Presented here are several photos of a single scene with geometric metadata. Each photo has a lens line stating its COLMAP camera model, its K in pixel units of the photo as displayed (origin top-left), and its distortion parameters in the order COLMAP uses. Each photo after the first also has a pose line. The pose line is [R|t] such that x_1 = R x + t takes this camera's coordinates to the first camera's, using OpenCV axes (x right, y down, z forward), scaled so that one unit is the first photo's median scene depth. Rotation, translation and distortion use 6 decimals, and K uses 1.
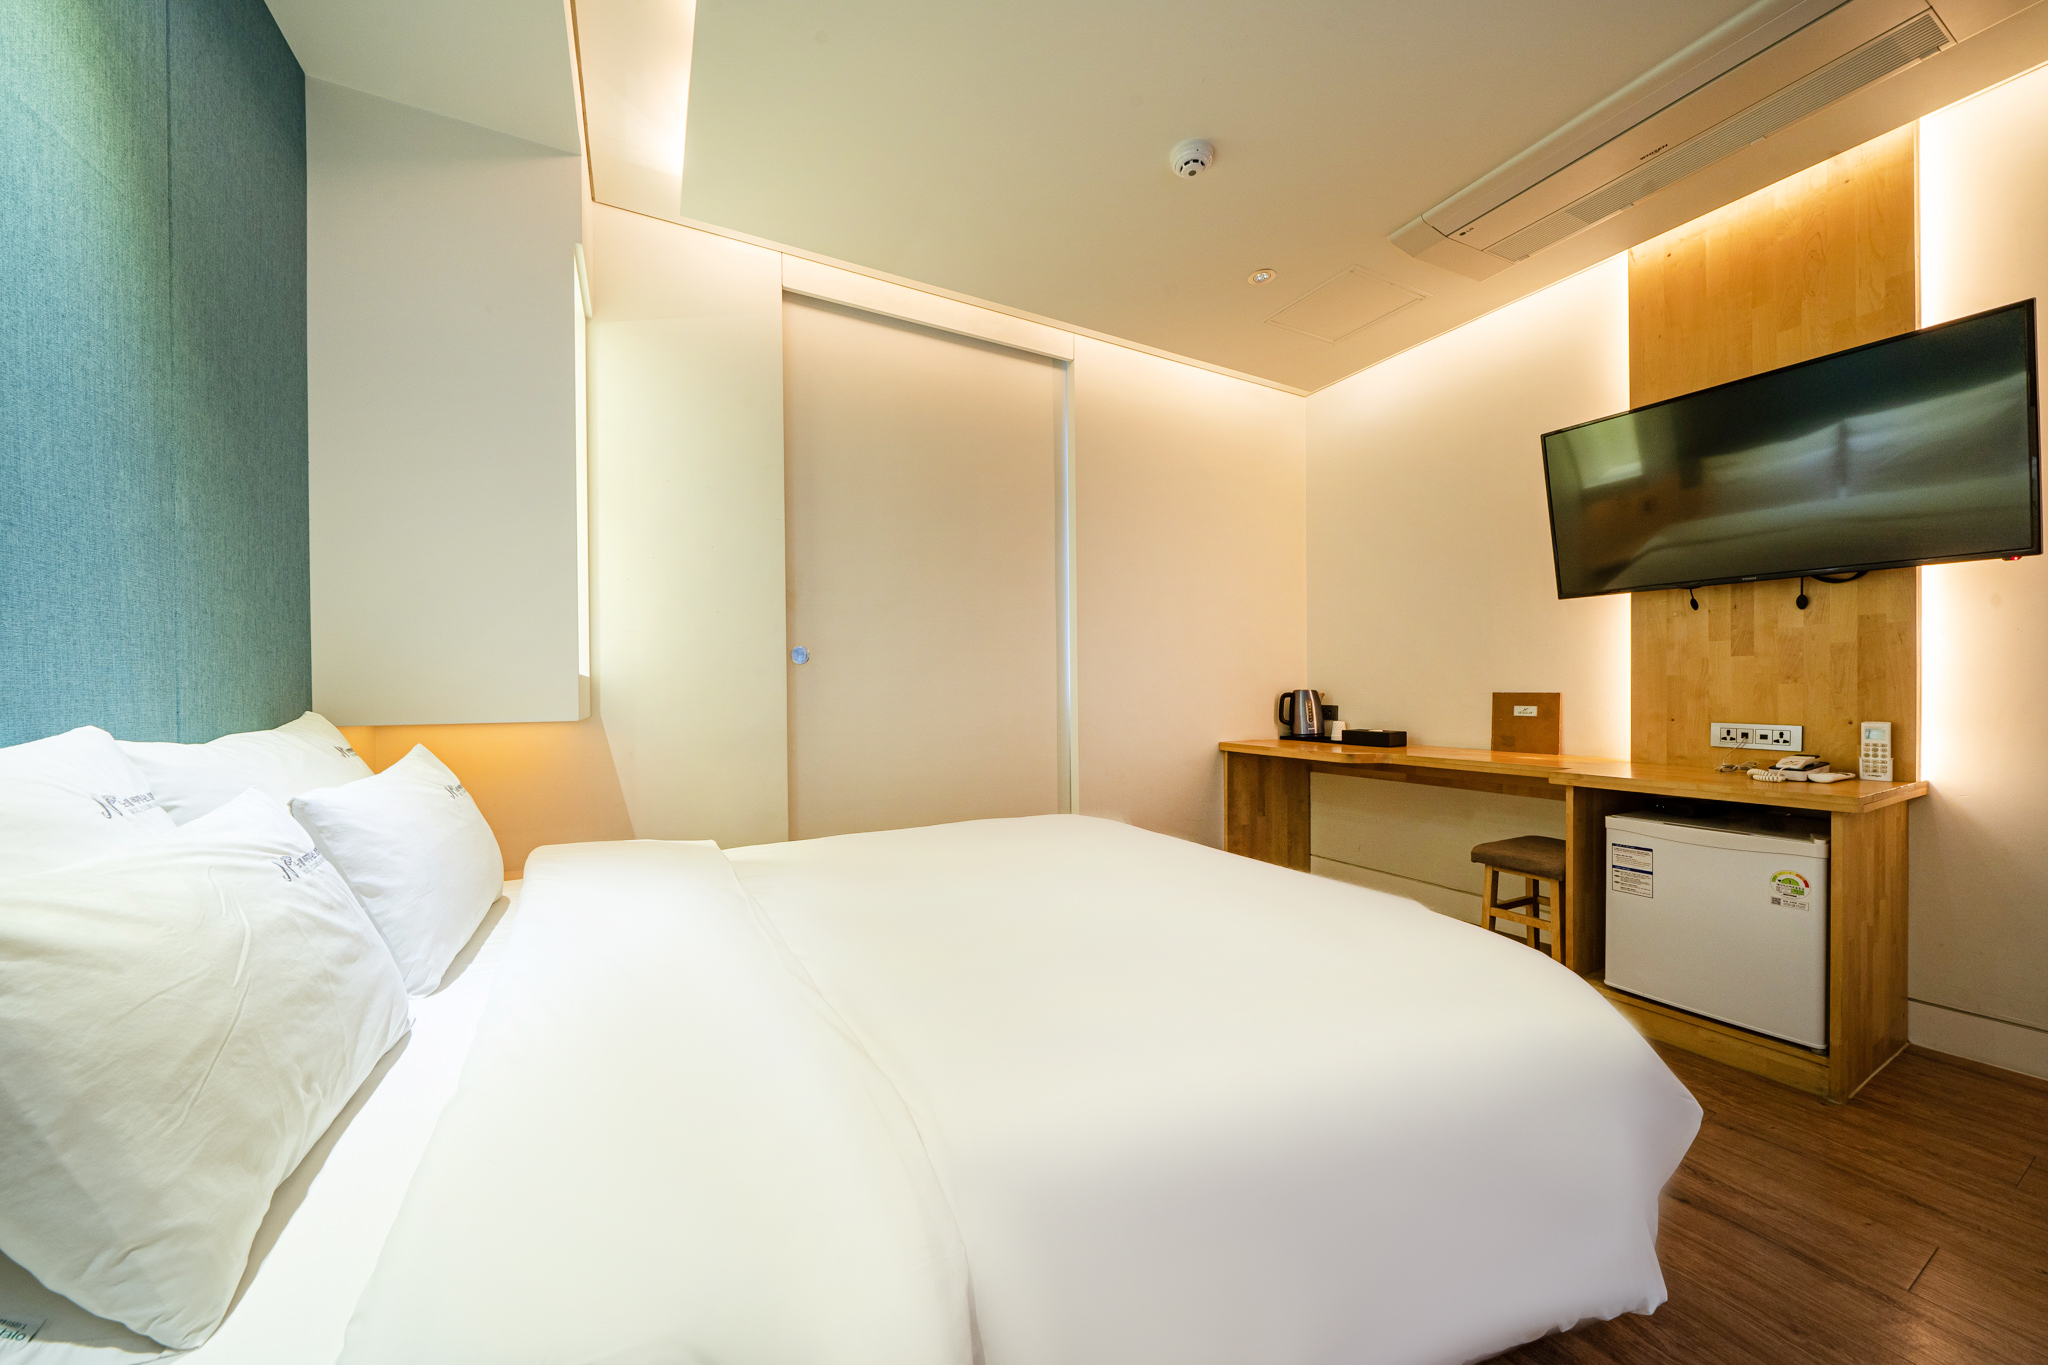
lens RADIAL K [[702.9, 0, 1027.5], [0, 702.9, 691.3], [0, 0, 1]] dist [0.000421, -0.000205]
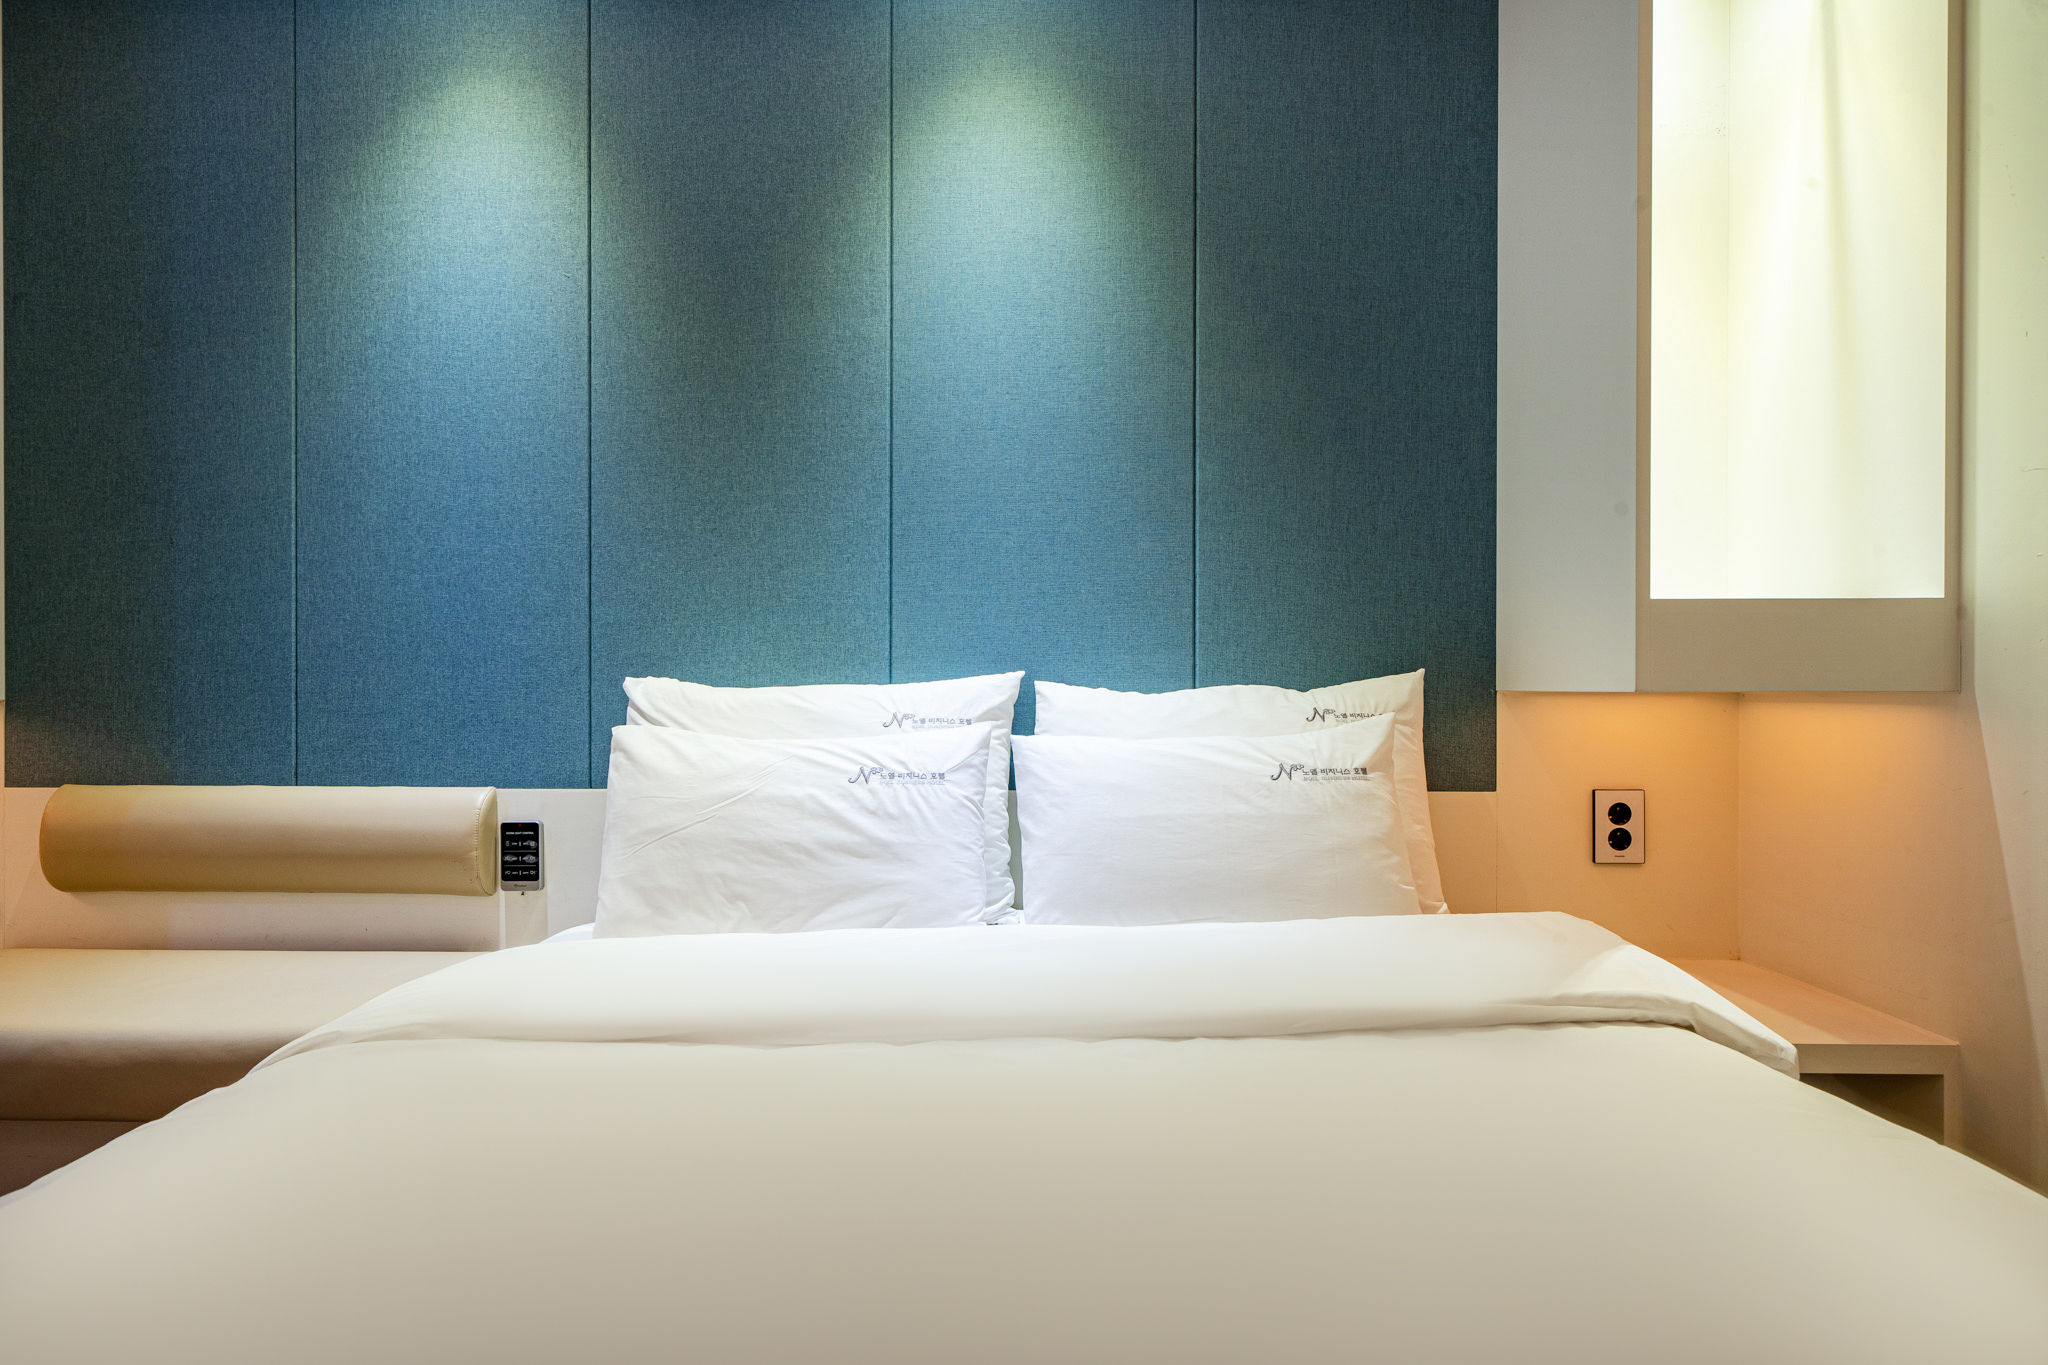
lens RADIAL K [[1219.2, 0, 1023.3], [0, 1219.2, 693.5], [0, 0, 1]] dist [-0.002548, 0.001602]
pose [[-0.500145, 0.006370, -0.865918, 0.620230], [0.002134, 0.999979, 0.006123, 0.064517], [0.865939, 0.001214, -0.500148, 1.871623]]
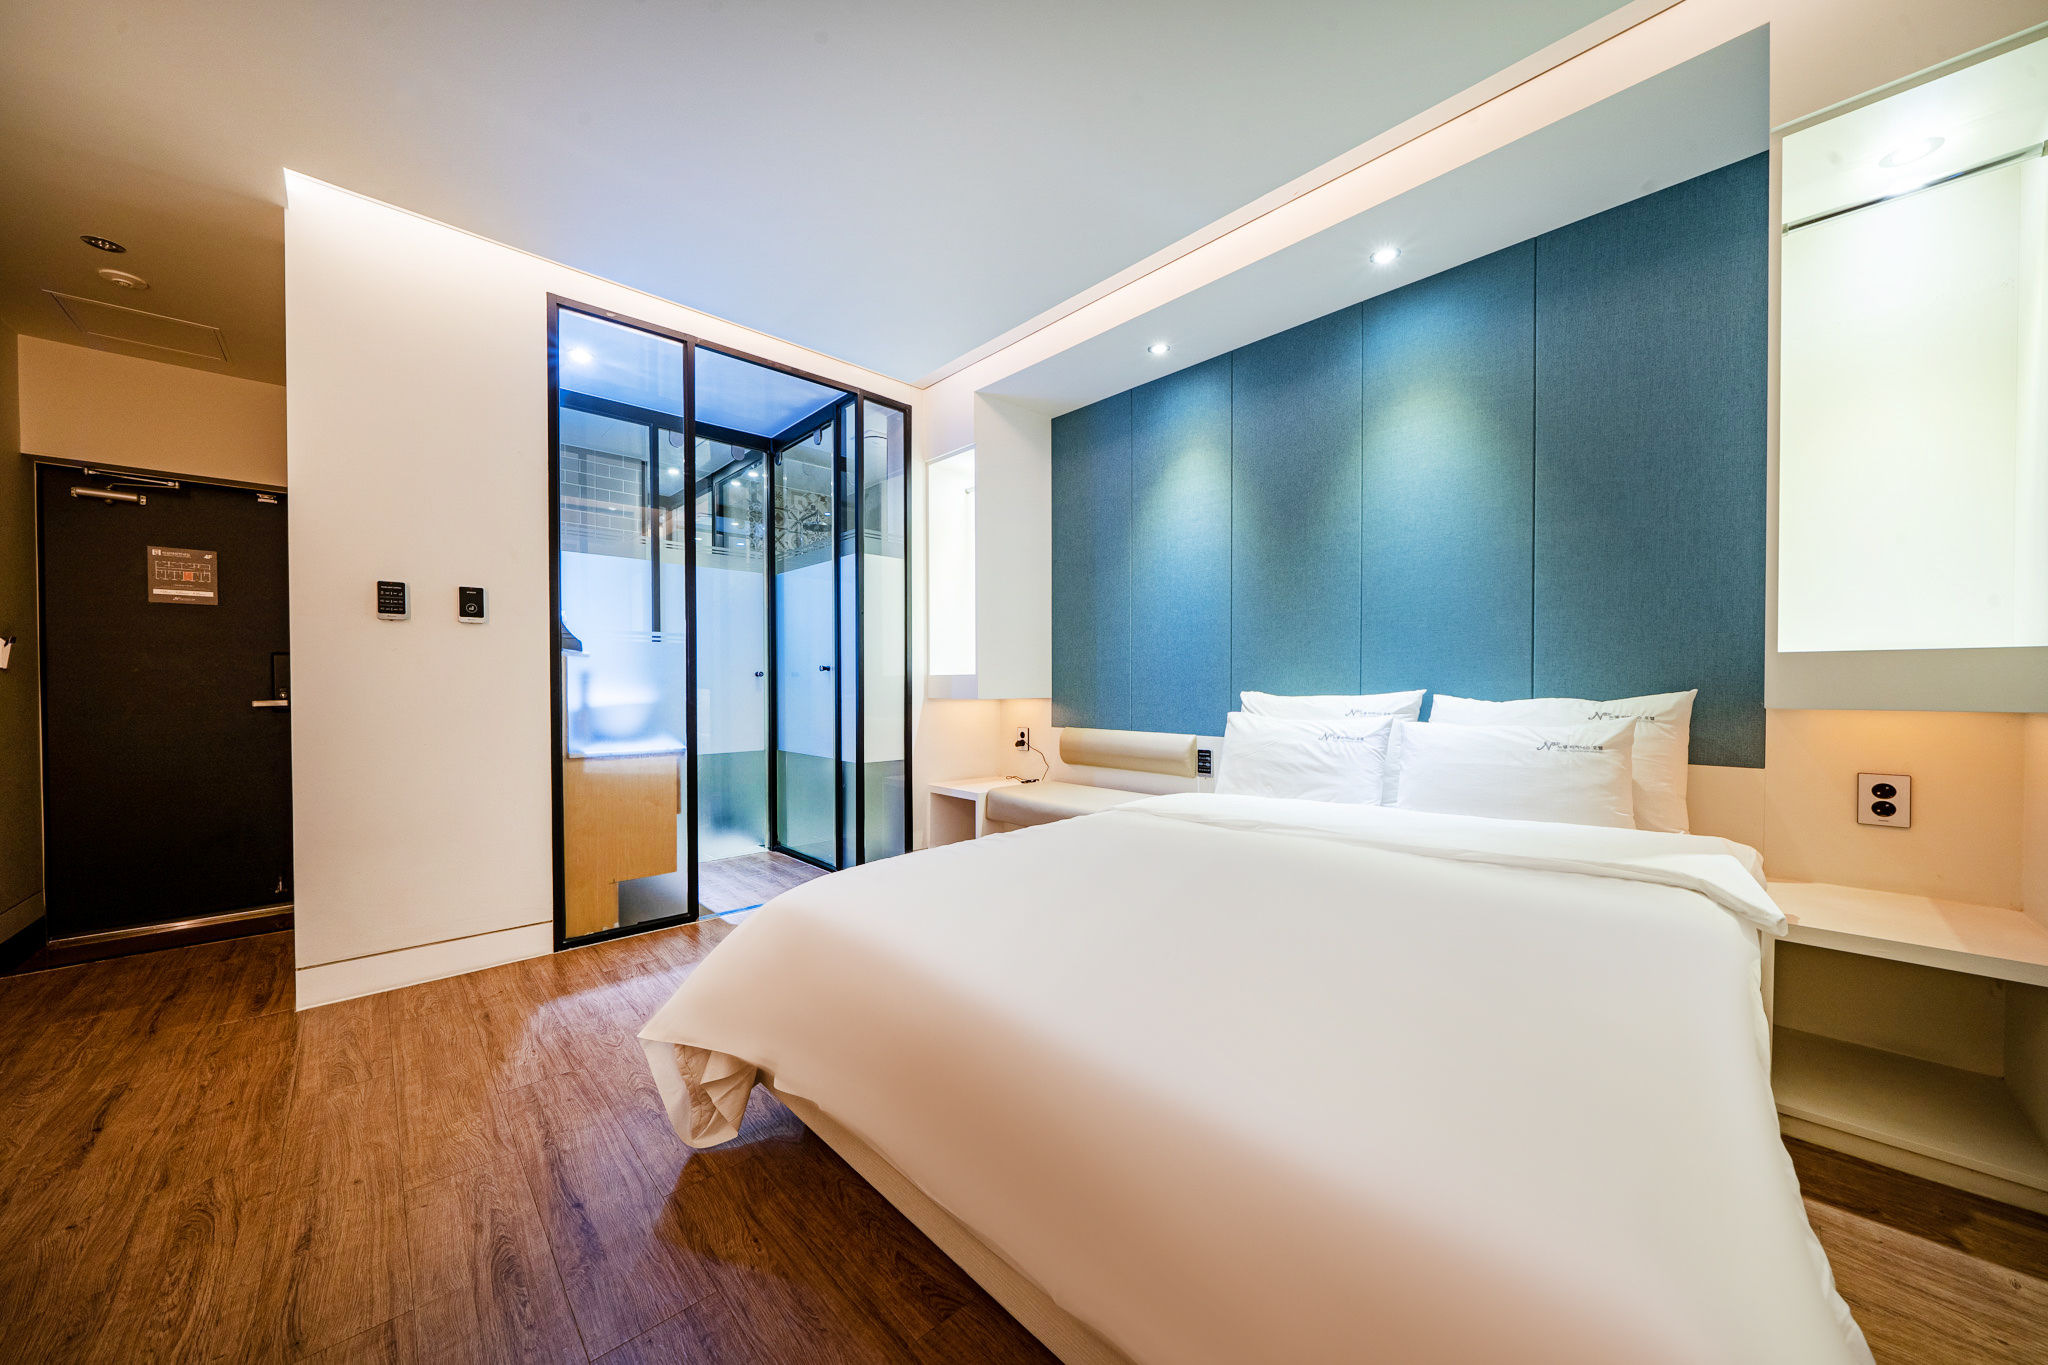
lens RADIAL K [[702.9, 0, 1026.0], [0, 702.9, 687.7], [0, 0, 1]] dist [0.000421, -0.000205]
pose [[-0.962535, 0.006082, -0.271088, 0.787202], [0.005114, 0.999978, 0.004277, 0.016327], [0.271108, 0.002730, -0.962545, 2.760323]]
